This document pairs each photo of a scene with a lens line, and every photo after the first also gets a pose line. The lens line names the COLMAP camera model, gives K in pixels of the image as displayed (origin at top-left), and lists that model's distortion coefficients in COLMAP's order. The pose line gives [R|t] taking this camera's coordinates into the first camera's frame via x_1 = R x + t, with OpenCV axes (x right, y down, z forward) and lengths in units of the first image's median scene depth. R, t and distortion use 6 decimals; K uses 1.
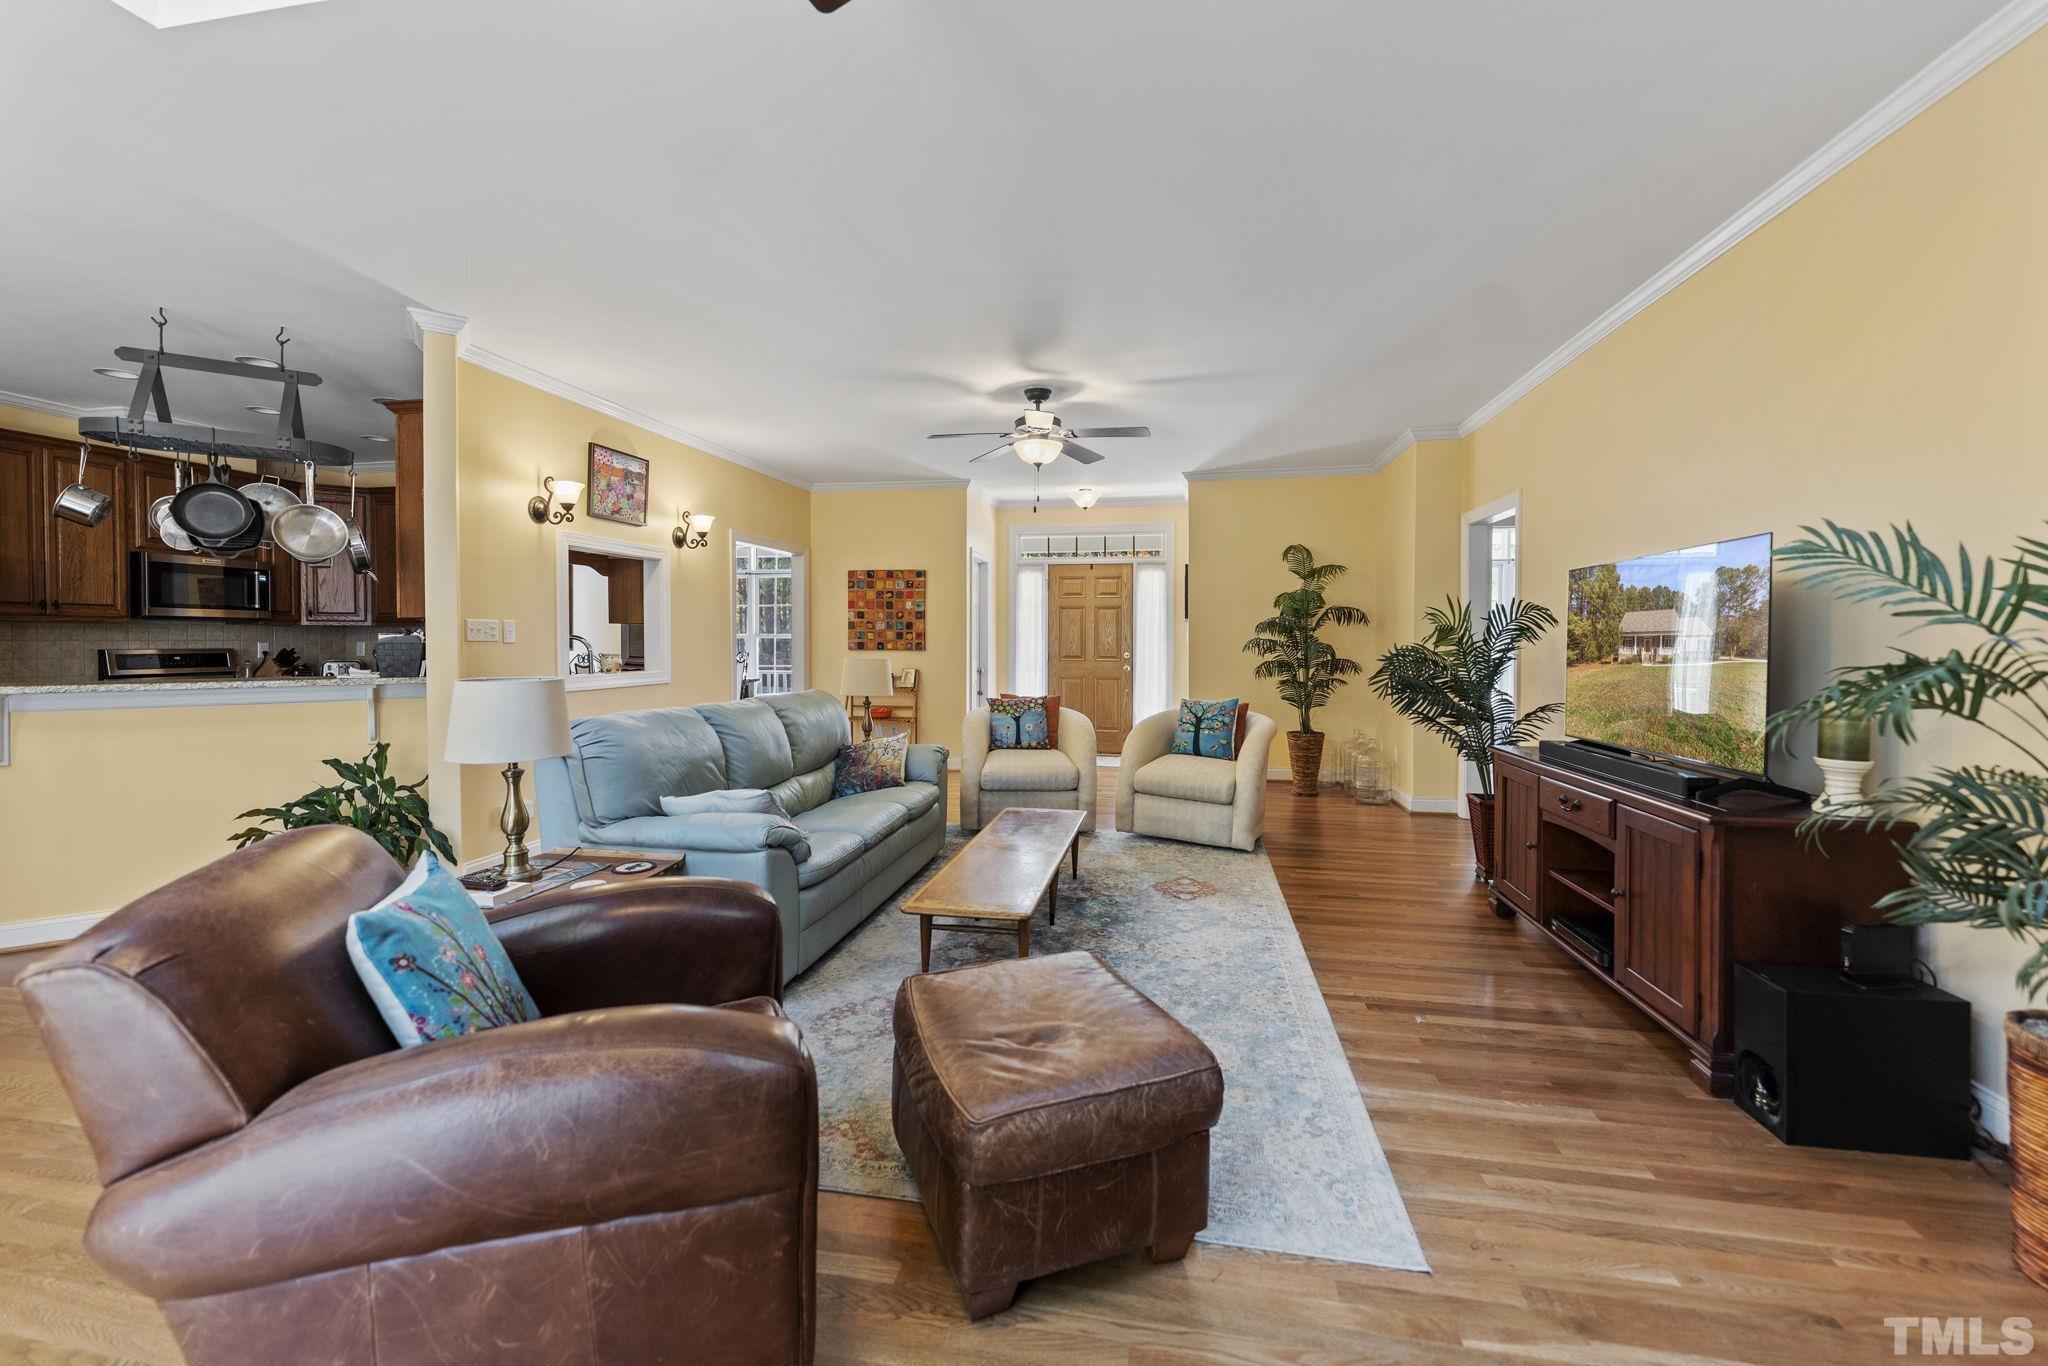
lens RADIAL K [[823.1, 0, 1026.3], [0, 823.1, 651.0], [0, 0, 1]] dist [-0.001545, -0.000234]
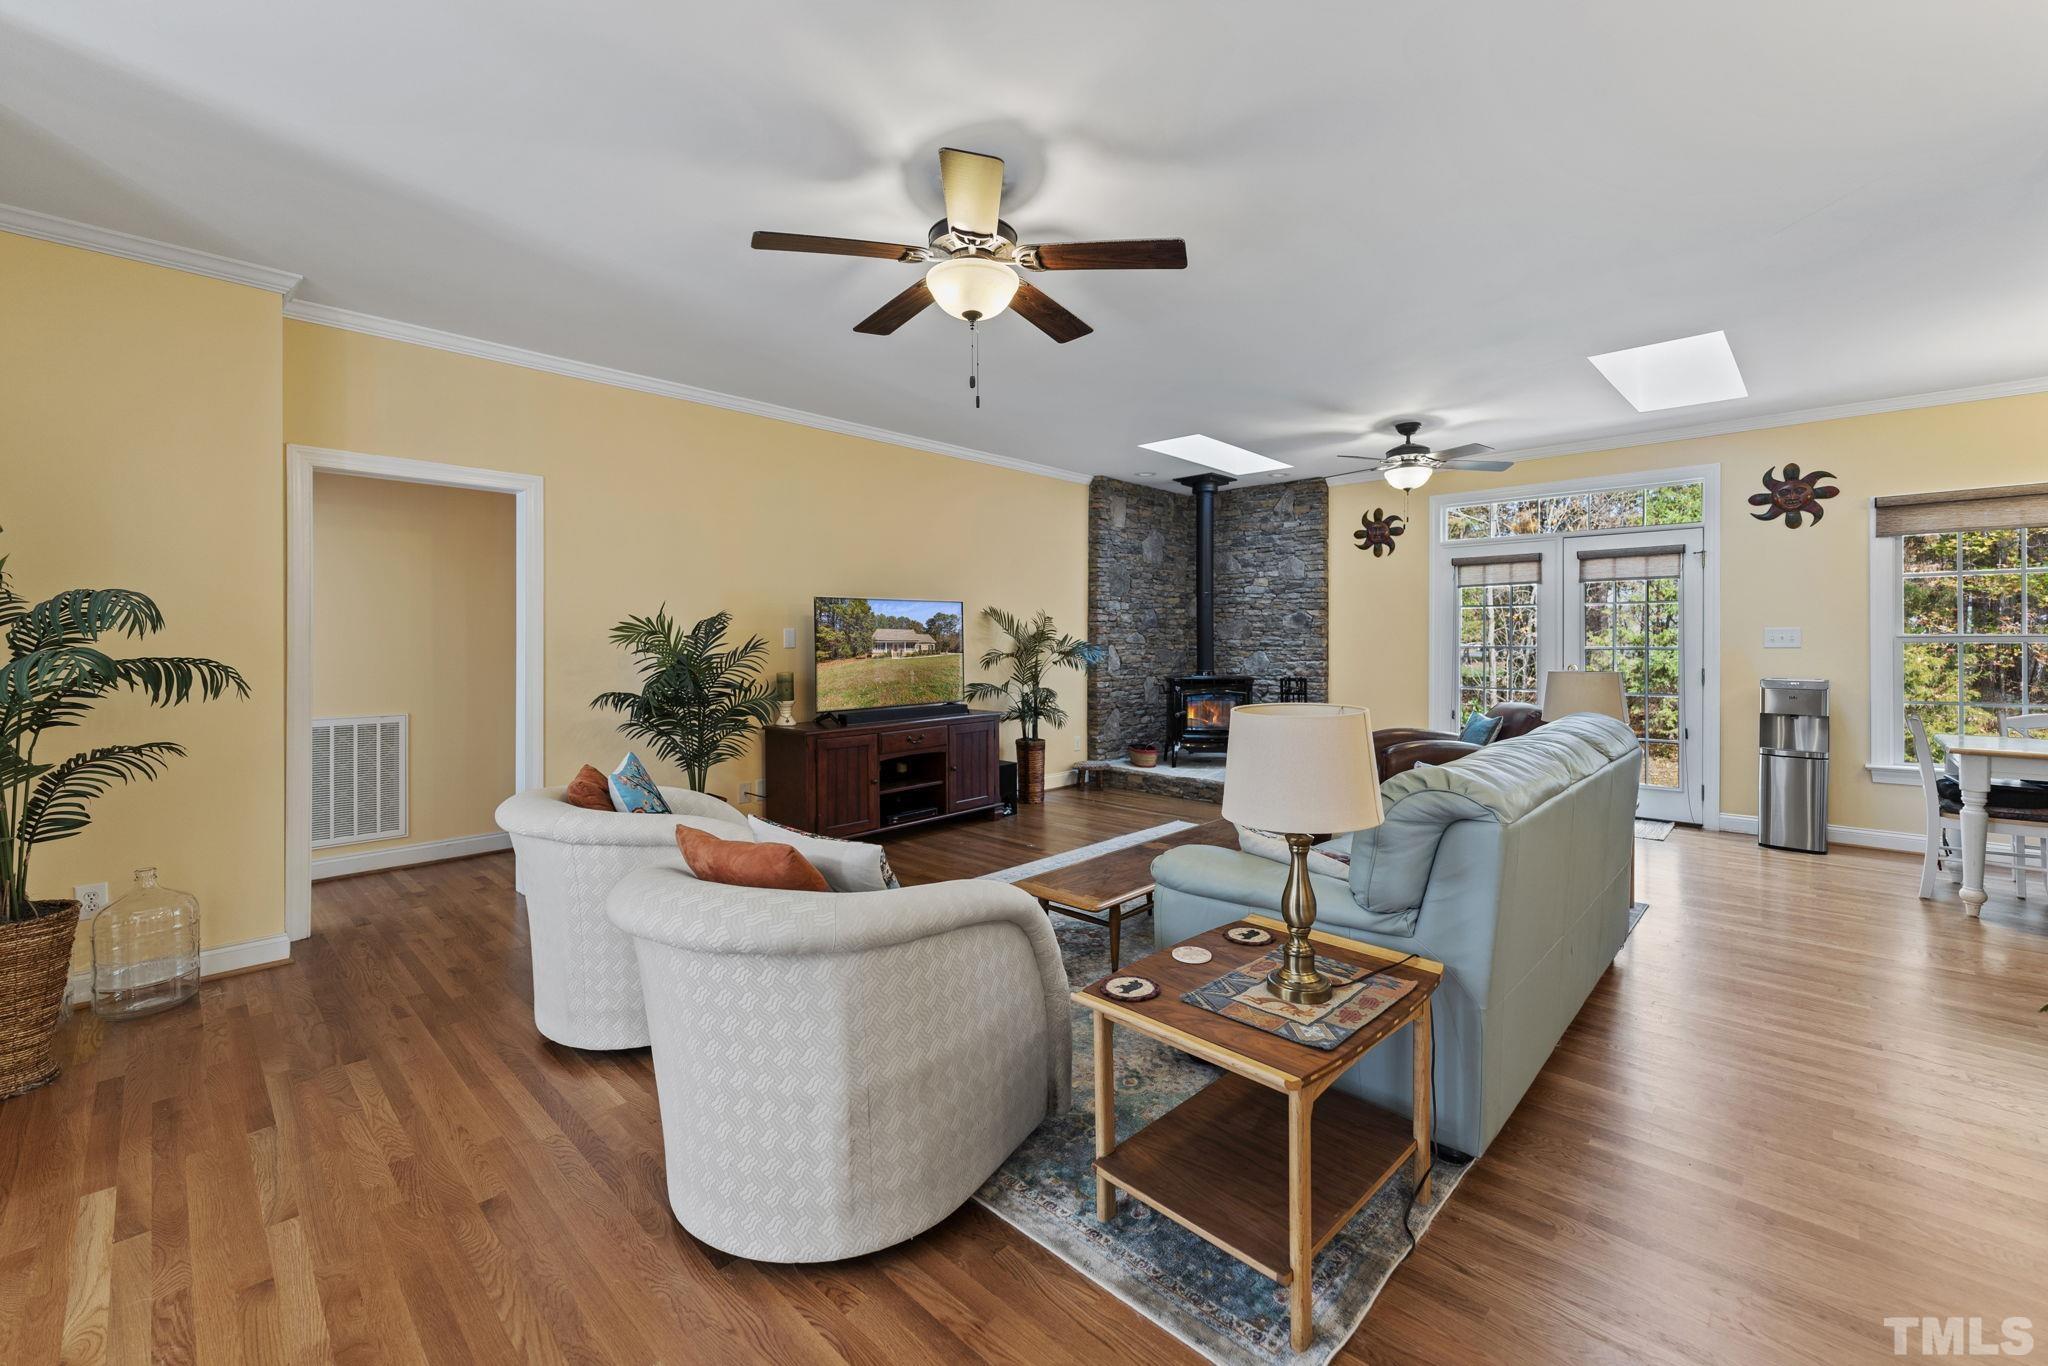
lens RADIAL K [[823.1, 0, 1021.7], [0, 823.1, 631.5], [0, 0, 1]] dist [-0.001545, -0.000234]
pose [[-0.834358, 0.008204, 0.551162, -0.269011], [0.009814, 0.999952, -0.000029, -0.021523], [-0.551135, 0.005385, -0.834398, 1.267520]]
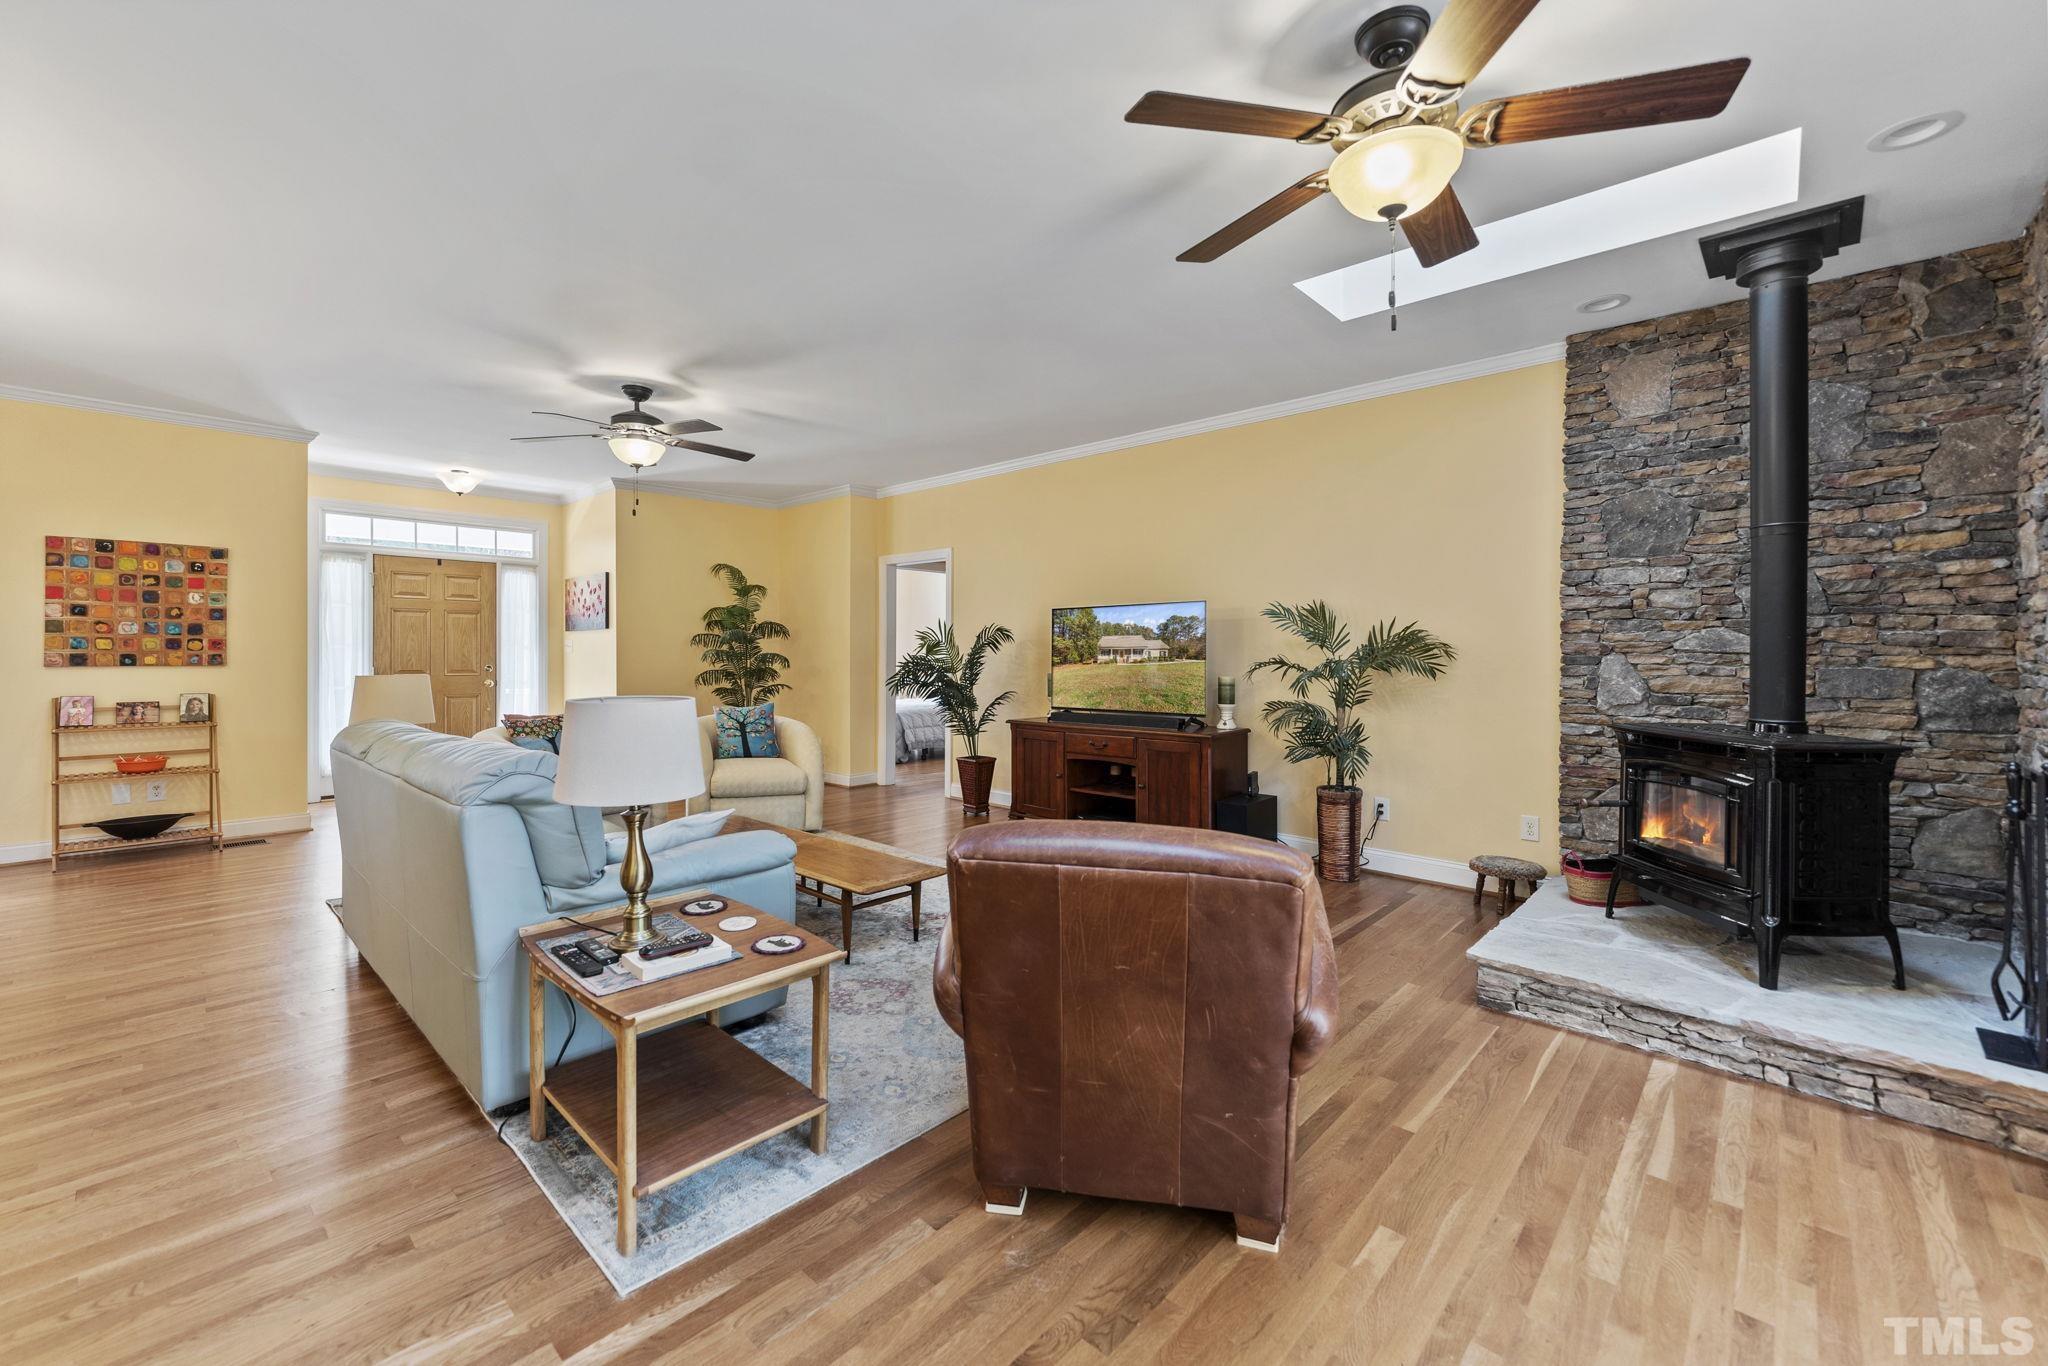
lens RADIAL K [[823.1, 0, 1022.7], [0, 823.1, 663.9], [0, 0, 1]] dist [-0.001545, -0.000234]
pose [[0.530627, -0.012224, 0.847517, -0.496809], [0.010734, 0.999913, 0.007702, -0.000701], [-0.847538, 0.005010, 0.530712, 0.106361]]
